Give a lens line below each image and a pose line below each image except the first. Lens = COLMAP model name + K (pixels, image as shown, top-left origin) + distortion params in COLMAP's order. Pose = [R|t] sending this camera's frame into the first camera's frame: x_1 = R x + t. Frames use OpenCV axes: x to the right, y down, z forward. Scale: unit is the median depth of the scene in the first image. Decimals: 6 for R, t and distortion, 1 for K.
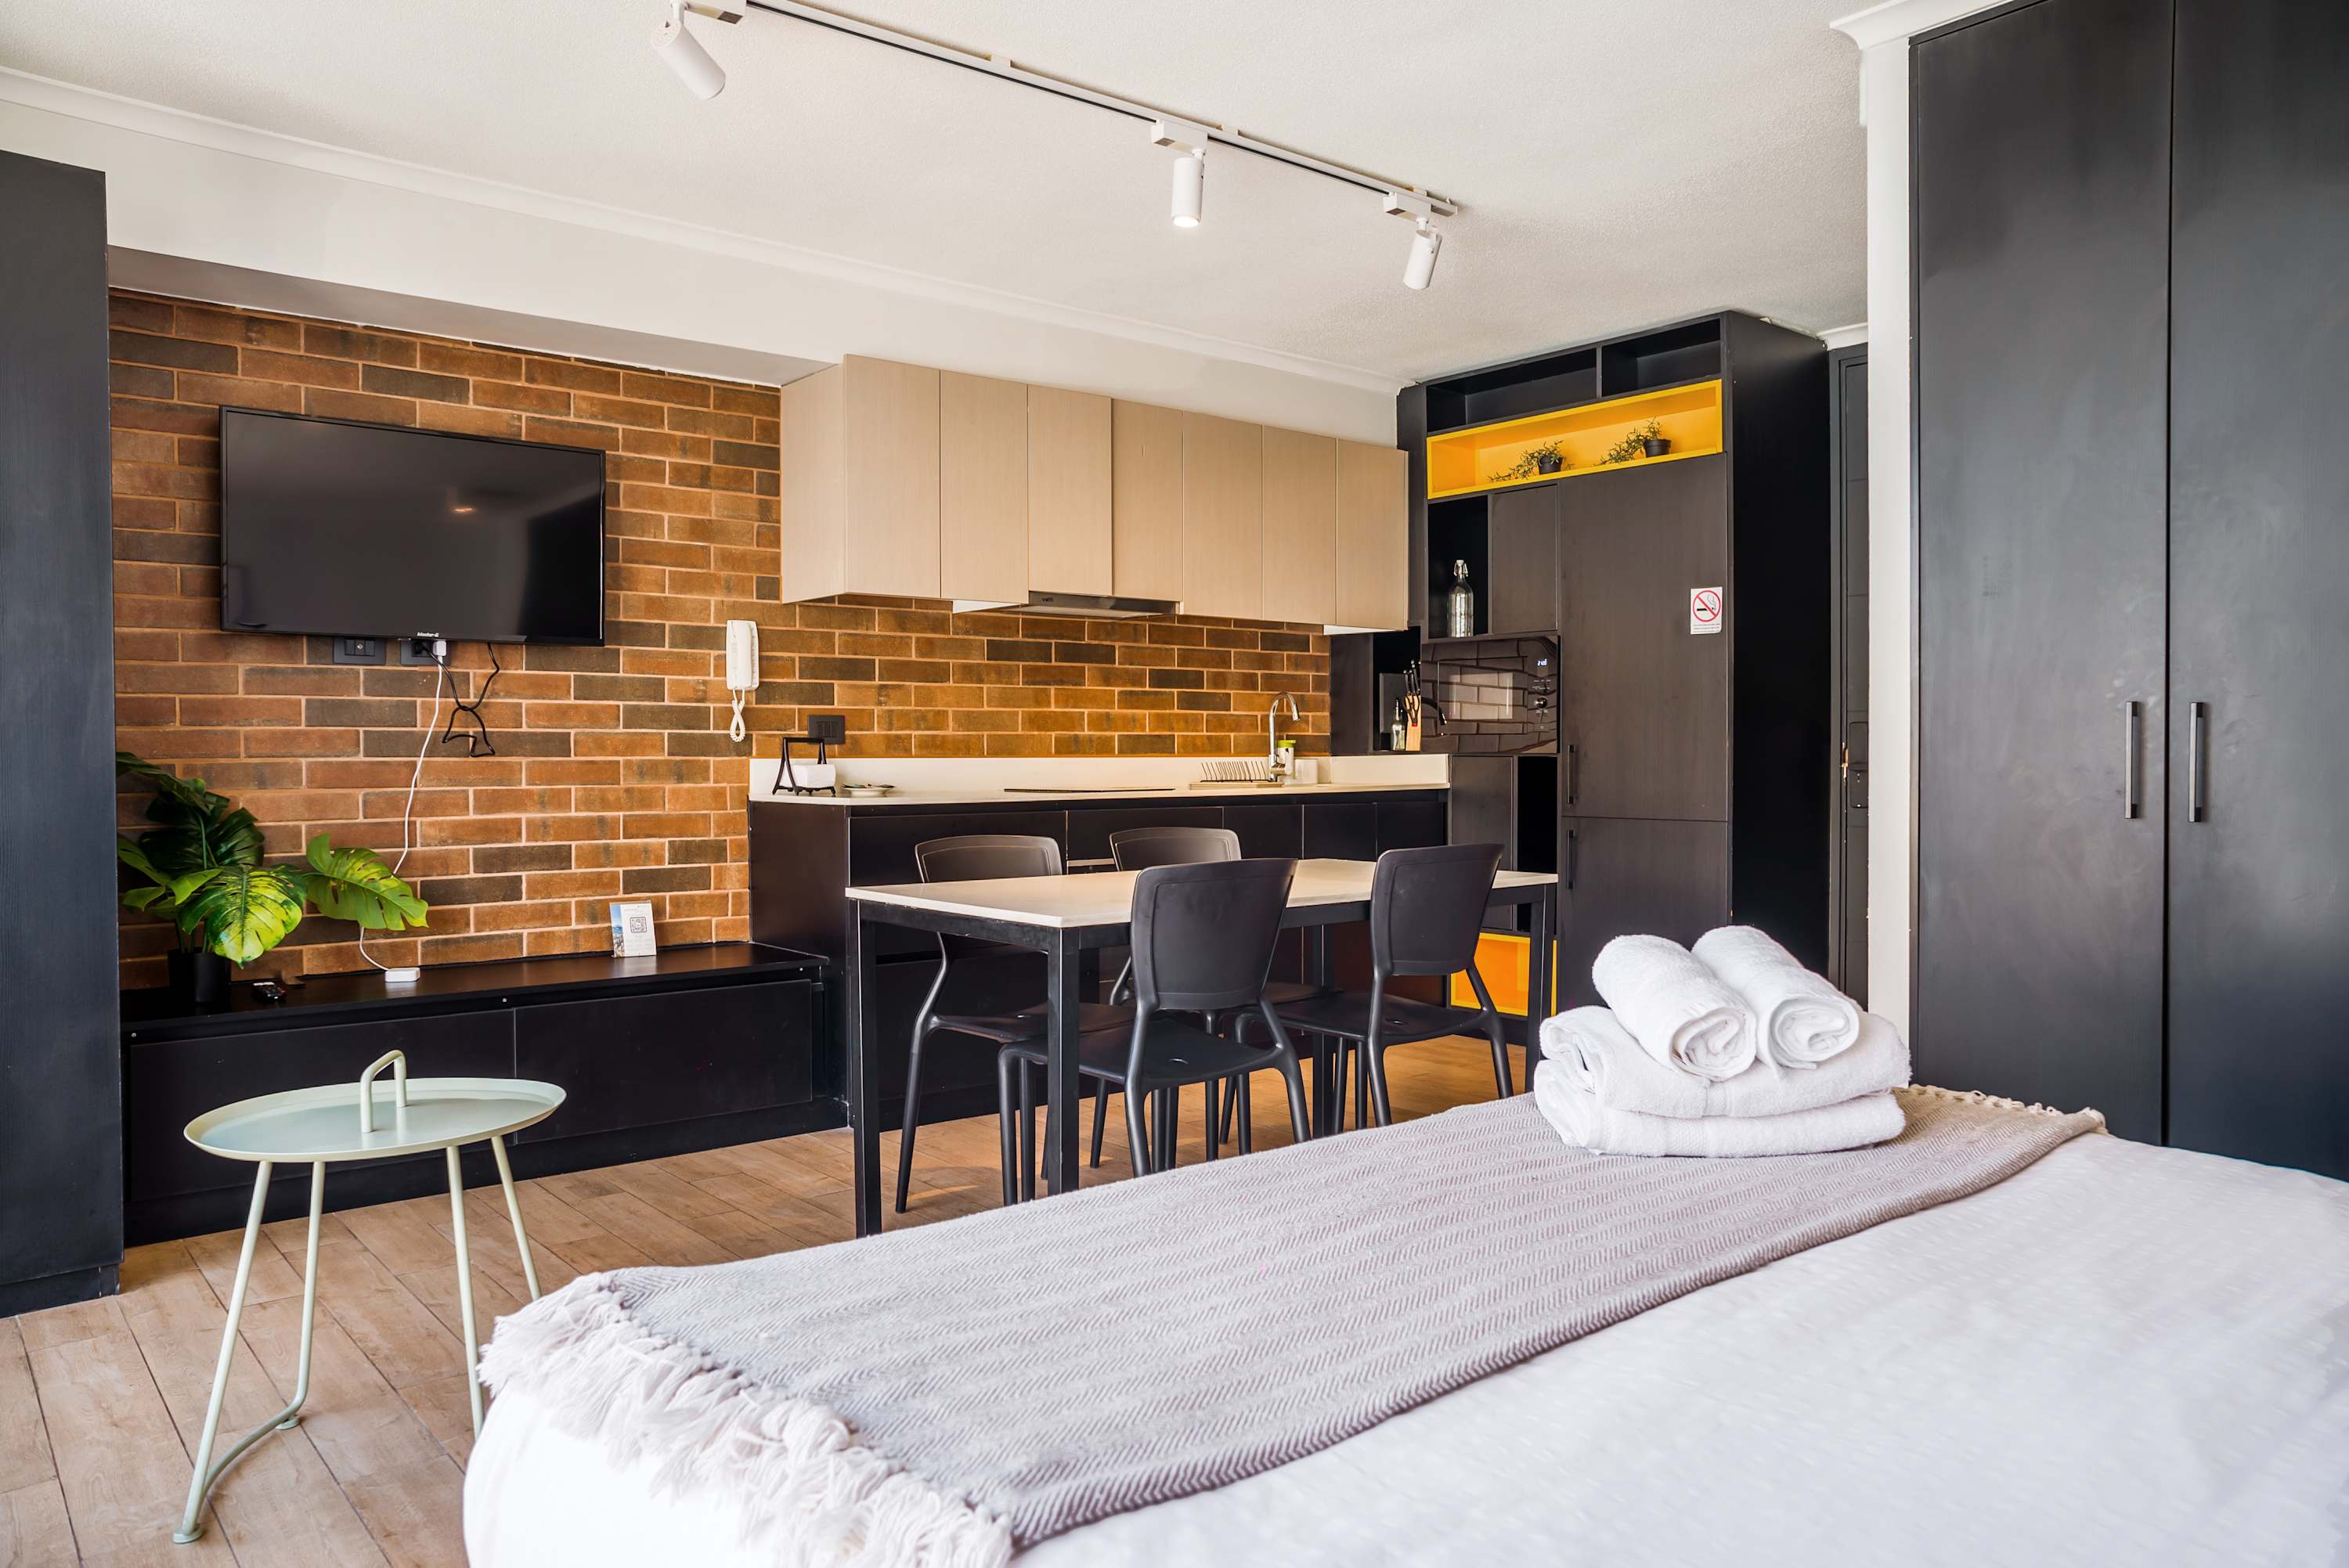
lens RADIAL K [[1598.4, 0, 1156.0], [0, 1598.4, 773.3], [0, 0, 1]] dist [-0.100075, 0.106893]
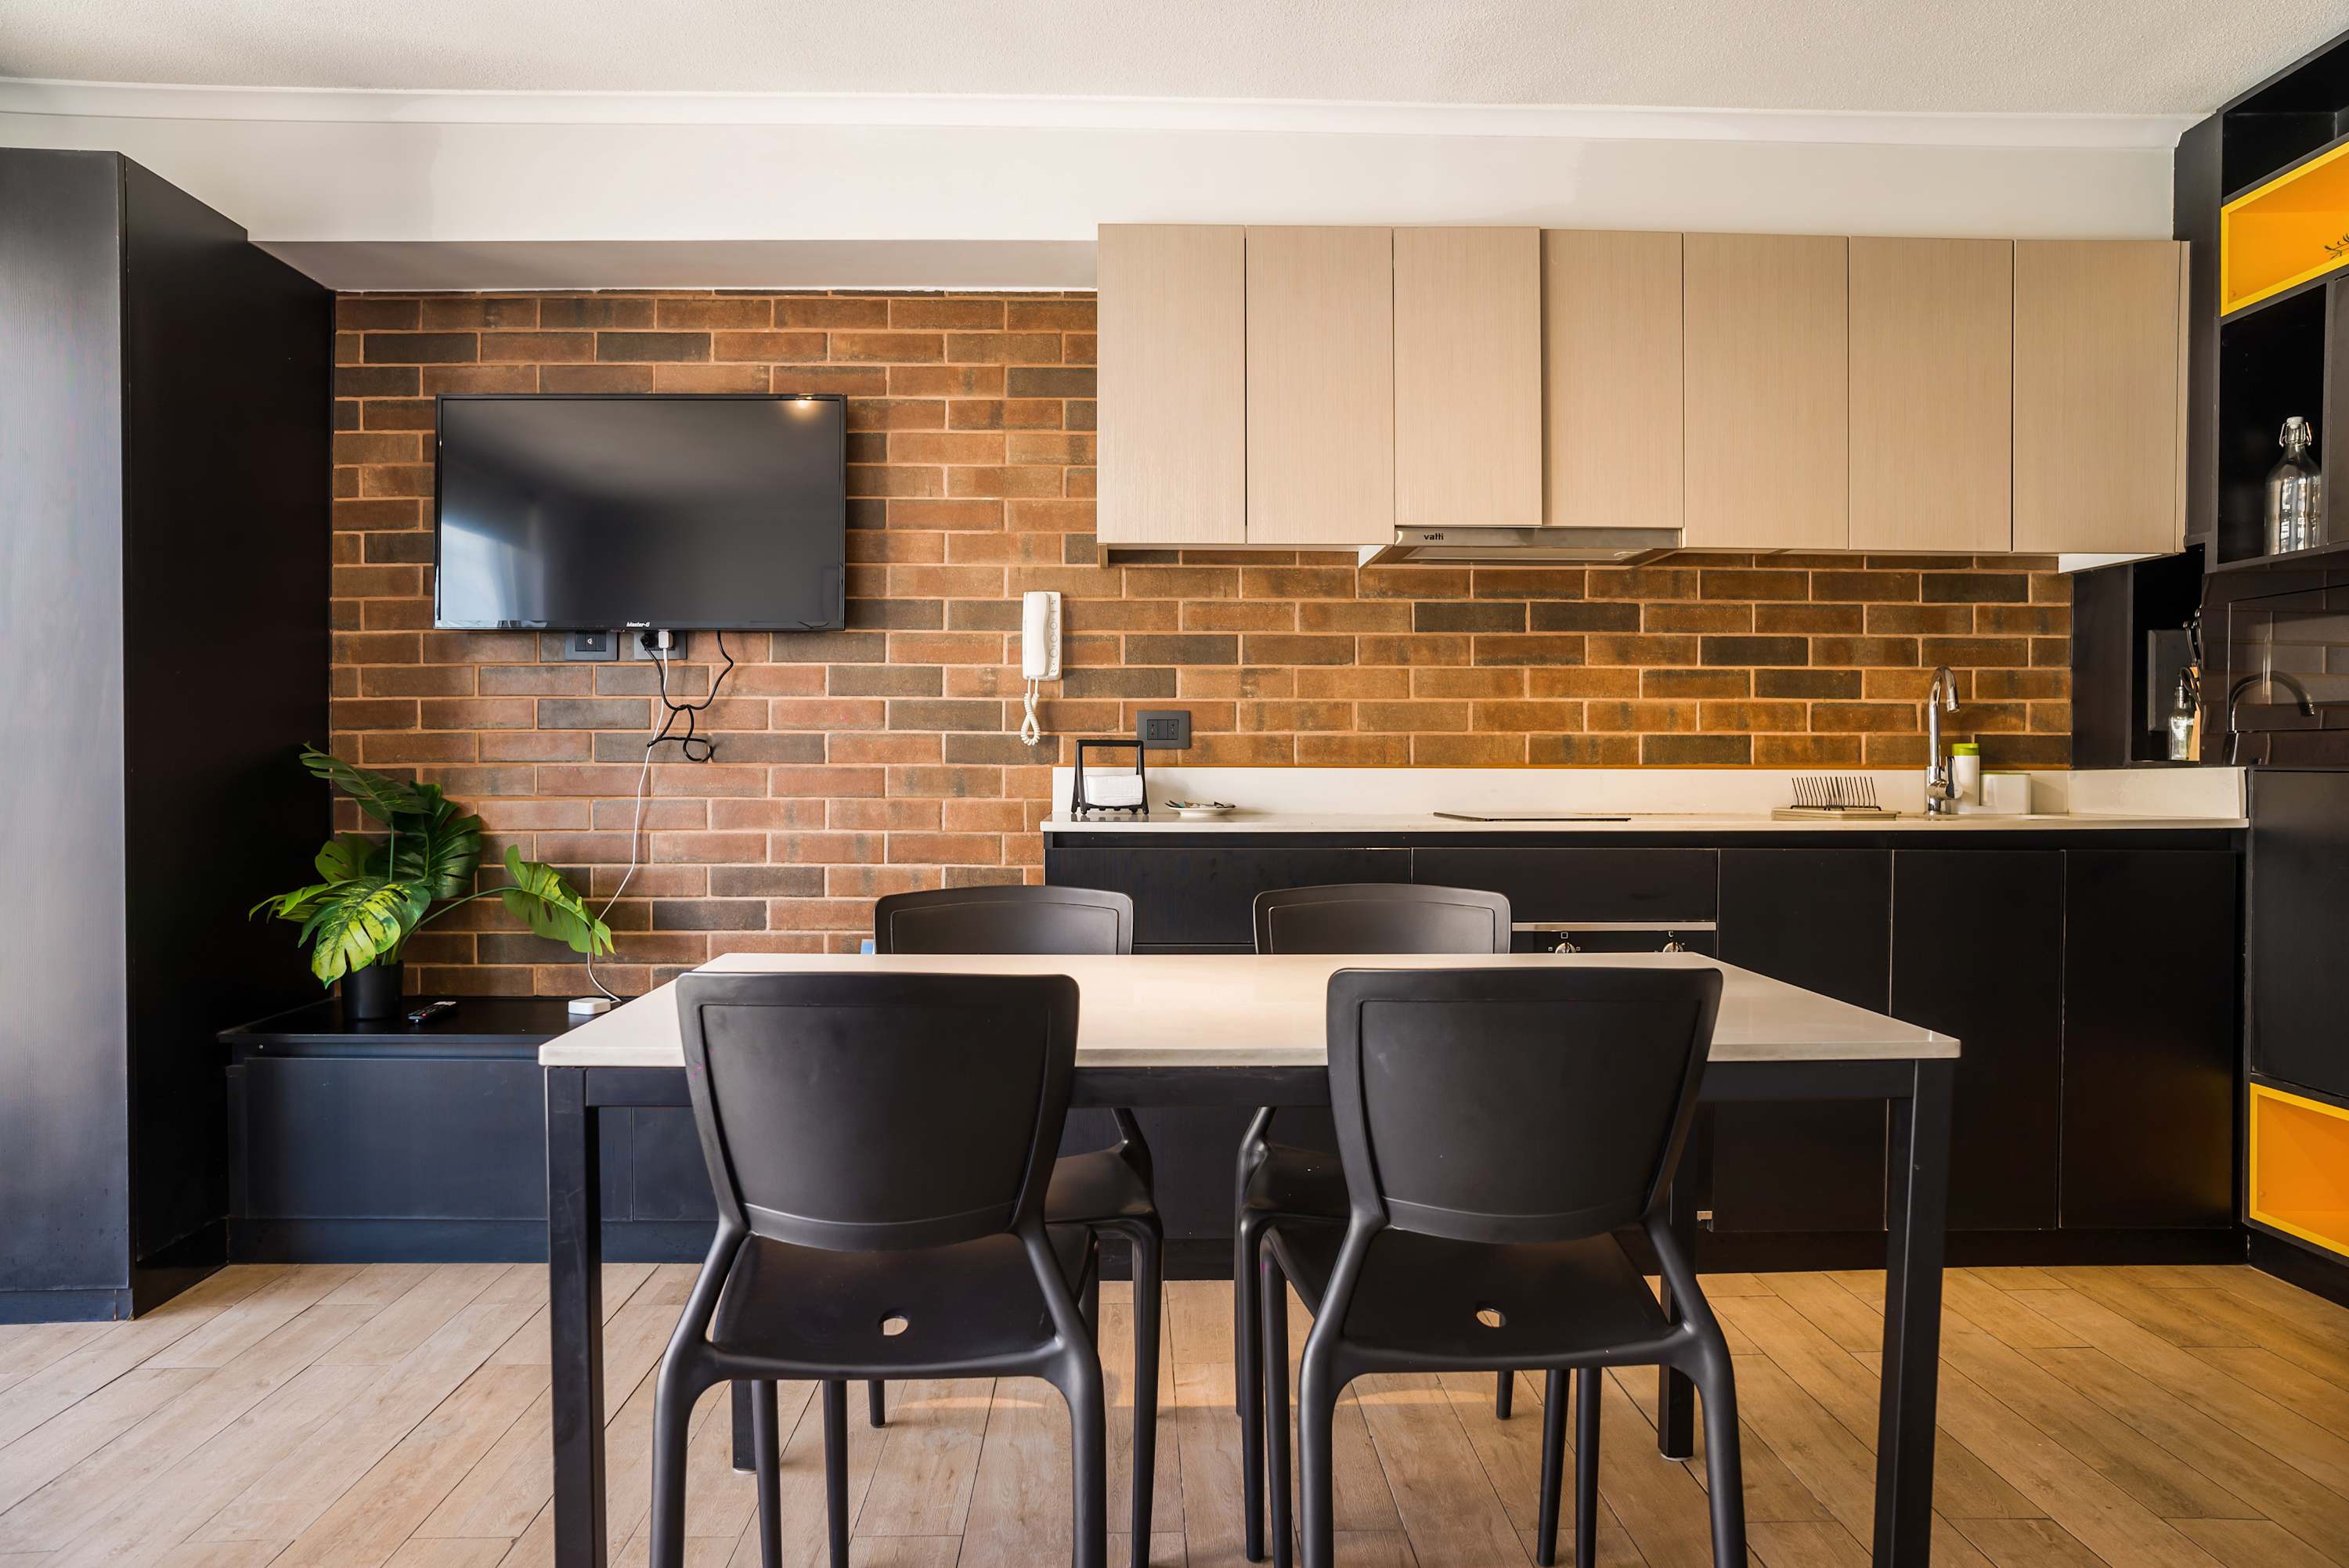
lens RADIAL K [[1598.4, 0, 1156.0], [0, 1598.4, 773.3], [0, 0, 1]] dist [-0.100075, 0.106893]
pose [[0.785614, 0.009429, -0.618645, 0.282660], [-0.012003, 0.999928, -0.000003, -0.007065], [0.618600, 0.007428, 0.785671, 0.426463]]
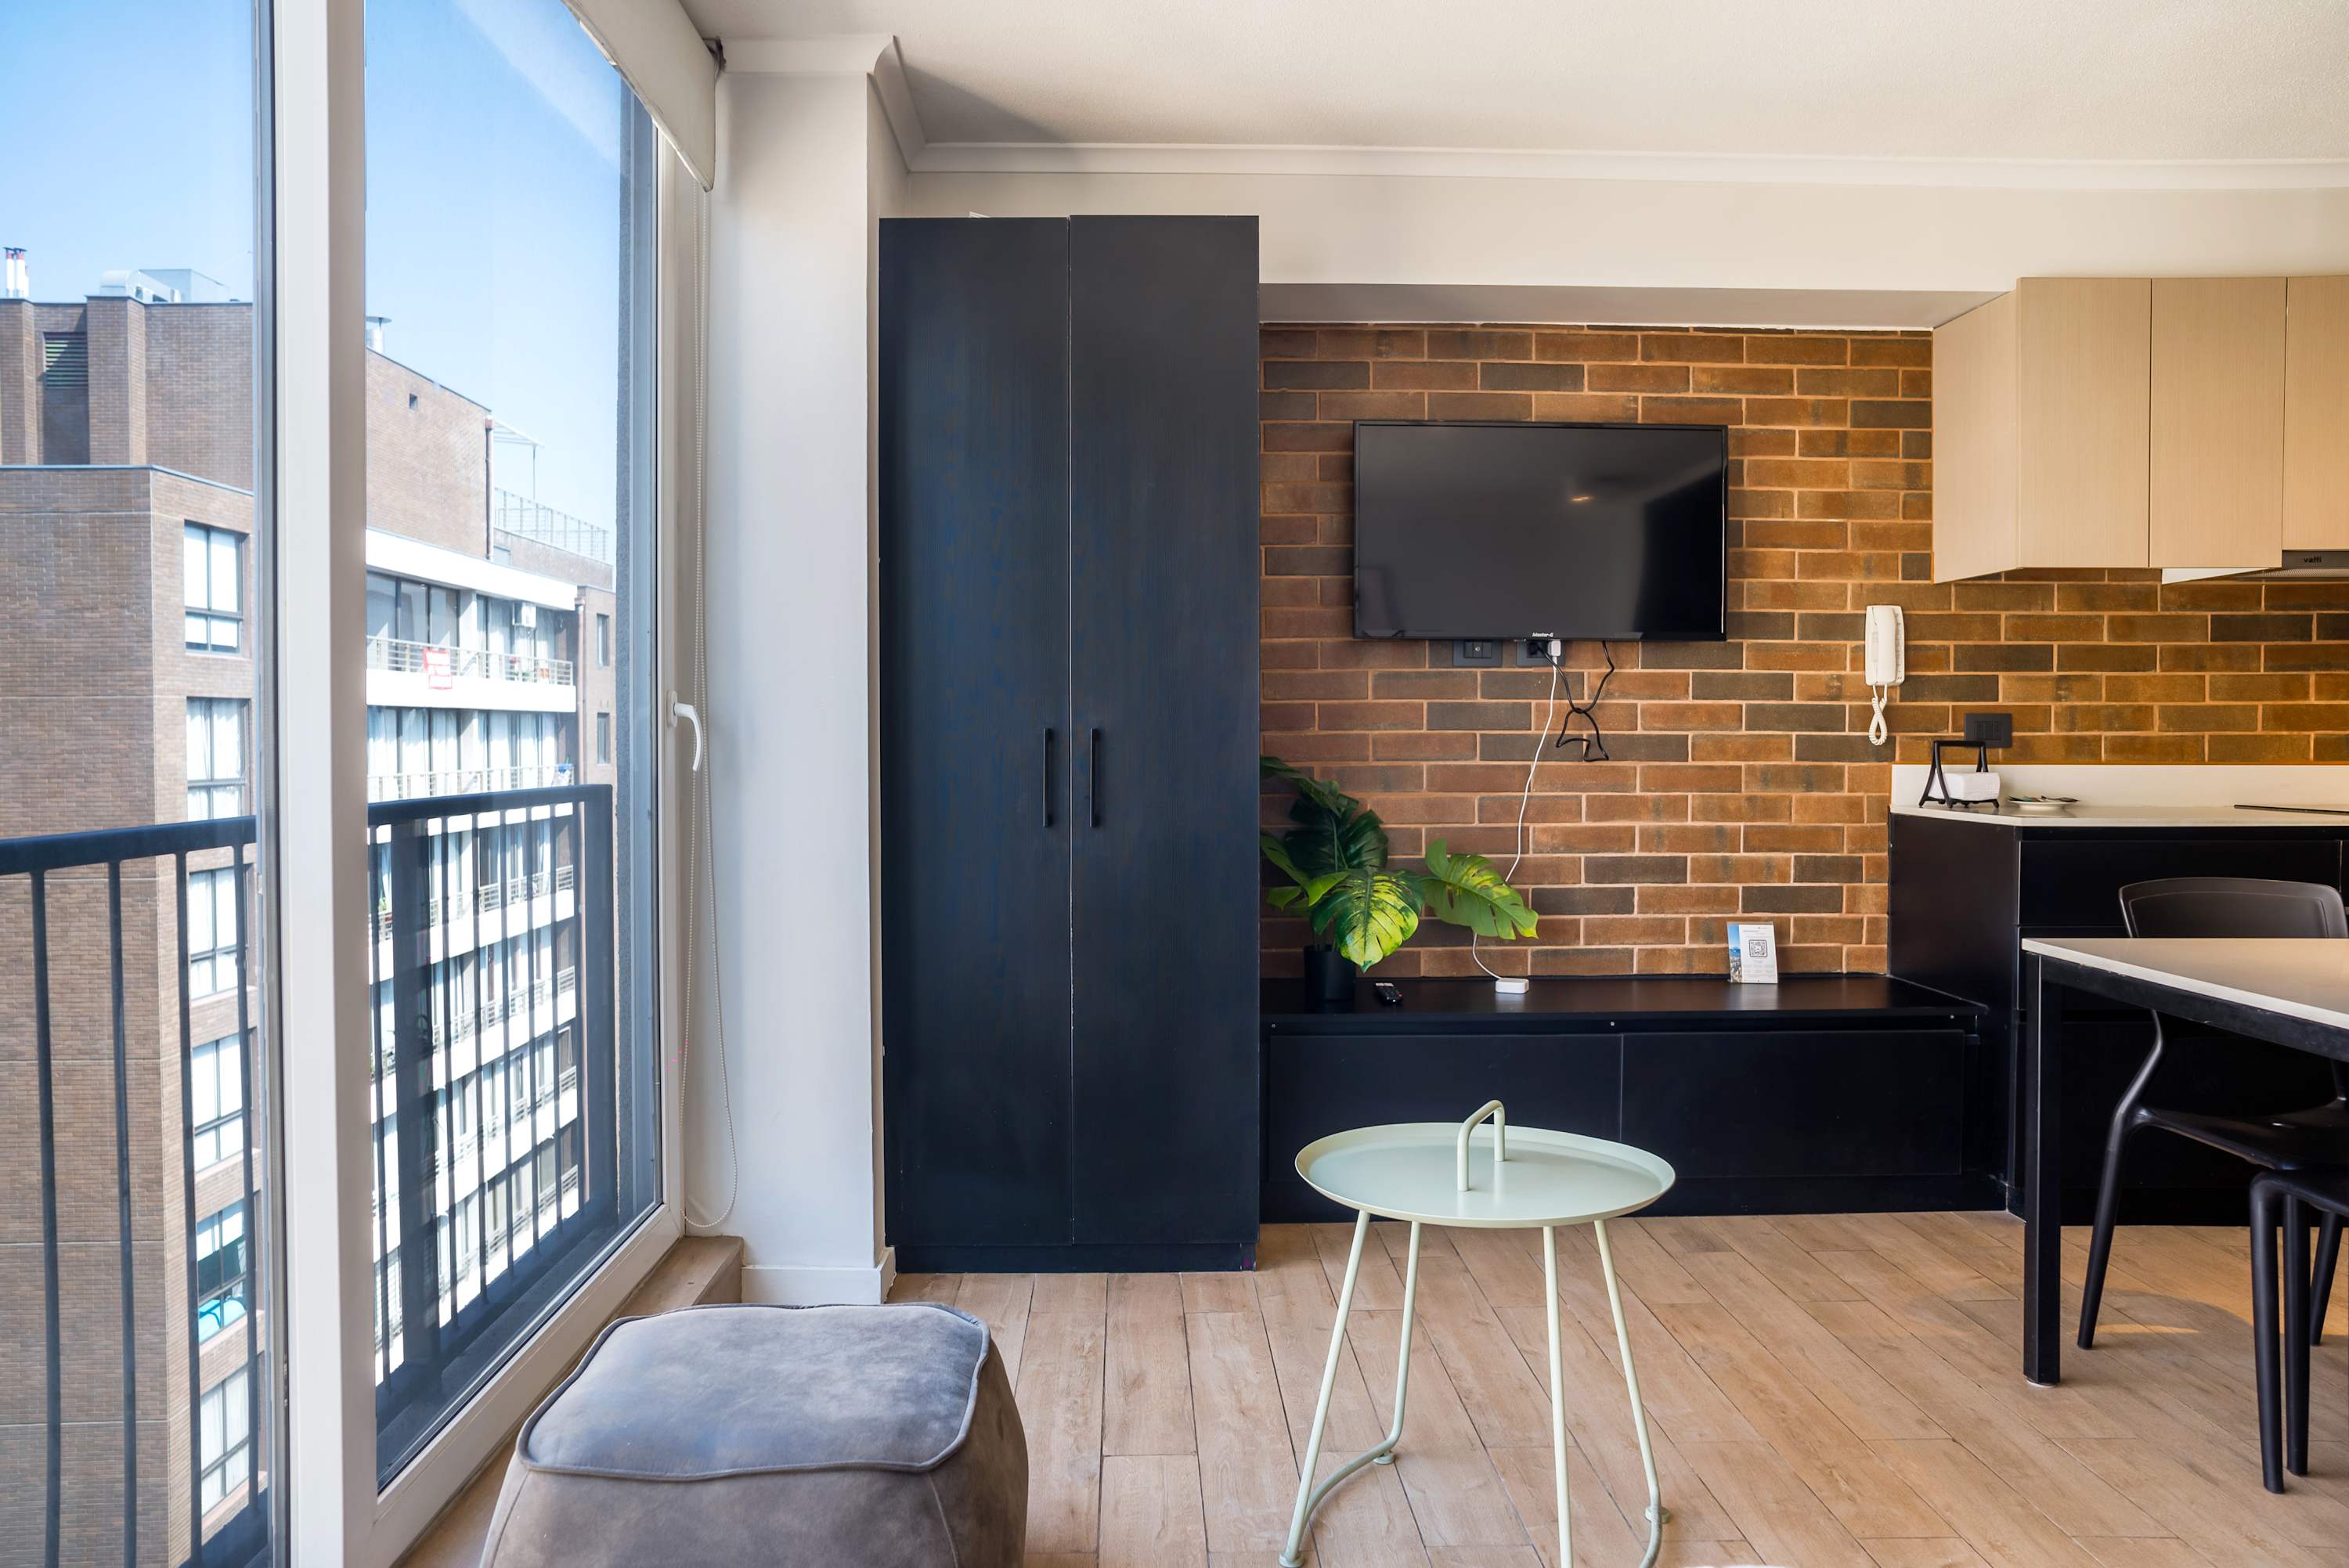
lens RADIAL K [[1598.4, 0, 1156.0], [0, 1598.4, 773.3], [0, 0, 1]] dist [-0.100075, 0.106893]
pose [[0.779369, 0.019458, -0.626263, -0.032061], [-0.009946, 0.999776, 0.018686, -0.017067], [0.626486, -0.008334, 0.779388, 0.080722]]
